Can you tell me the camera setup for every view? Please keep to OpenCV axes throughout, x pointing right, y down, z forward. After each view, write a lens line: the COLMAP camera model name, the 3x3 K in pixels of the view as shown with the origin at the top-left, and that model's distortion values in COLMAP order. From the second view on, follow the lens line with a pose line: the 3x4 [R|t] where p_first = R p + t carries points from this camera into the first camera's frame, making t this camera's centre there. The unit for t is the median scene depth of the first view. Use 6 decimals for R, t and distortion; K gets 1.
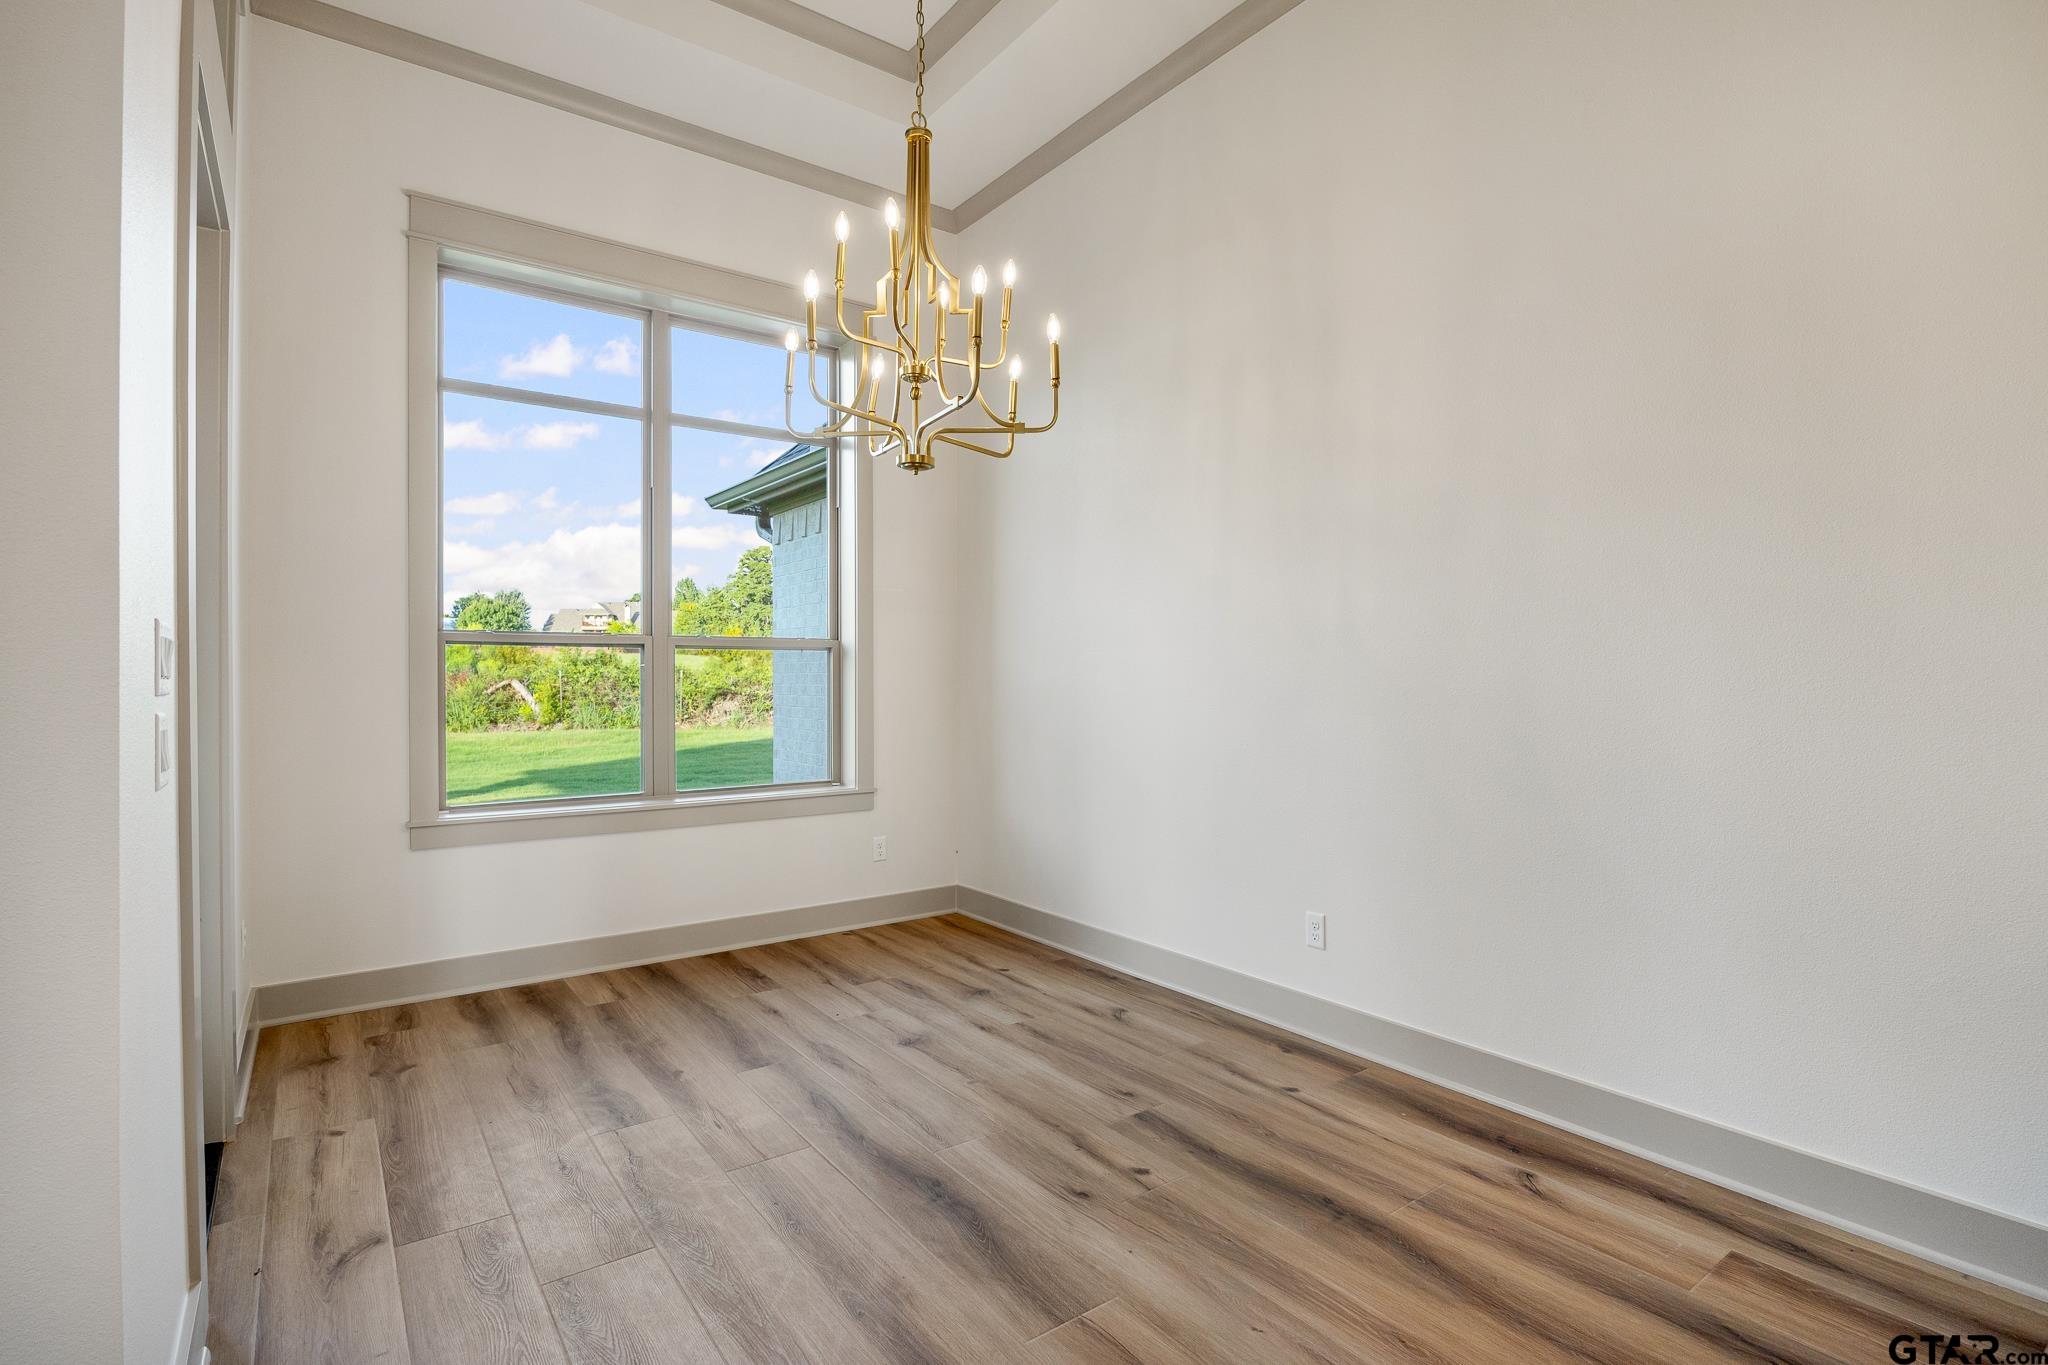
lens RADIAL K [[1016.7, 0, 928.9], [0, 1016.7, 675.8], [0, 0, 1]] dist [-0.011991, -0.001858]
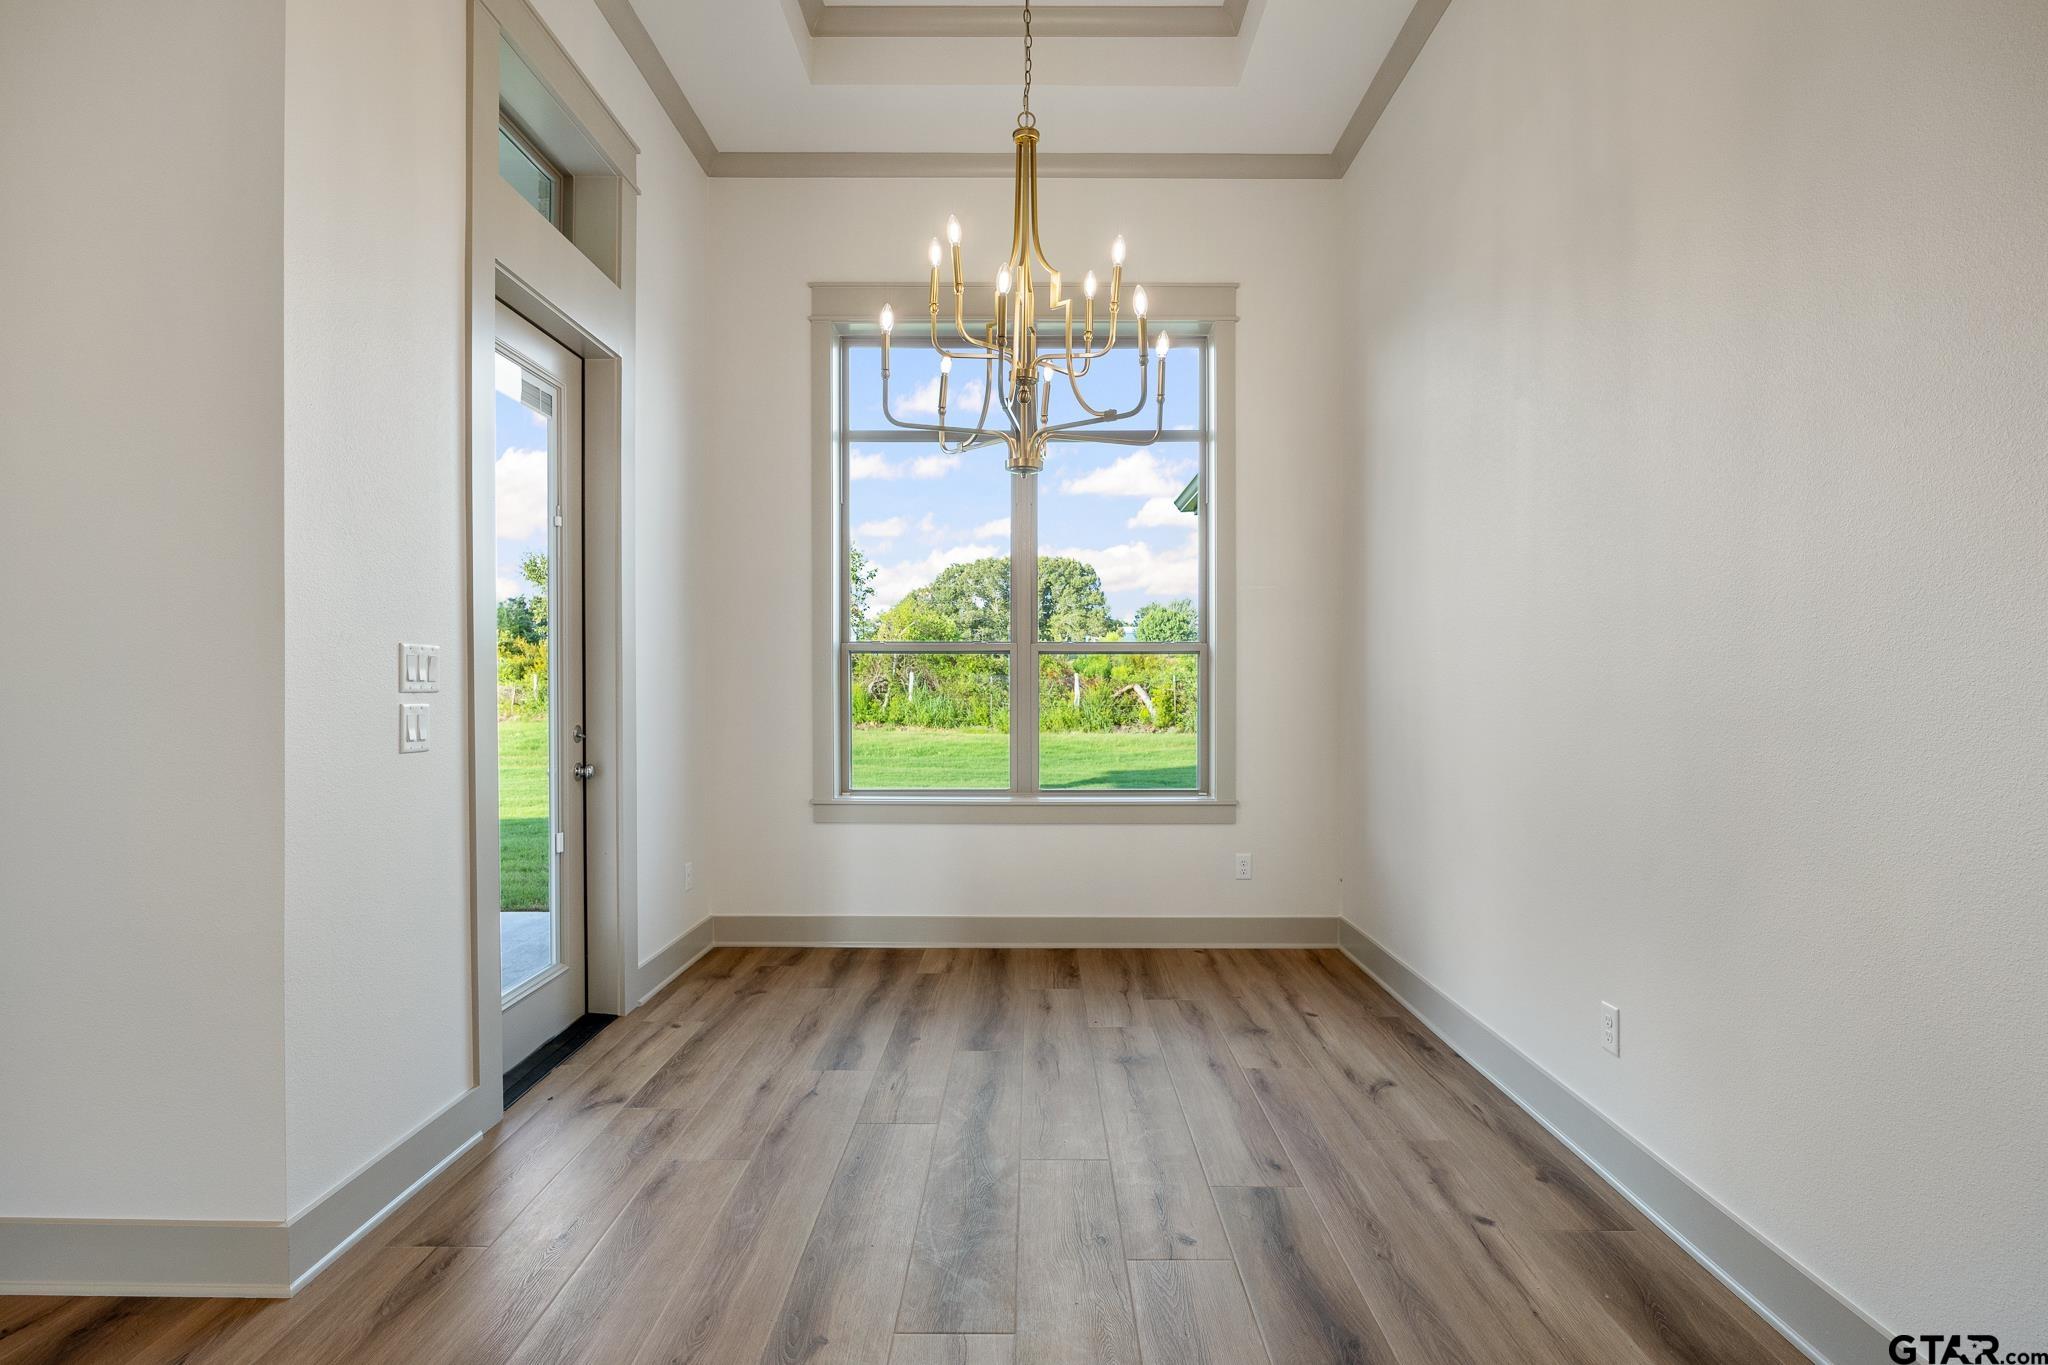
lens RADIAL K [[1041.8, 0, 960.6], [0, 1041.8, 687.2], [0, 0, 1]] dist [-0.010000, 0.000691]
pose [[0.797486, 0.004457, -0.603321, 0.418949], [-0.000833, 0.999980, 0.006287, 0.000577], [0.603336, -0.004512, 0.797474, 0.112328]]
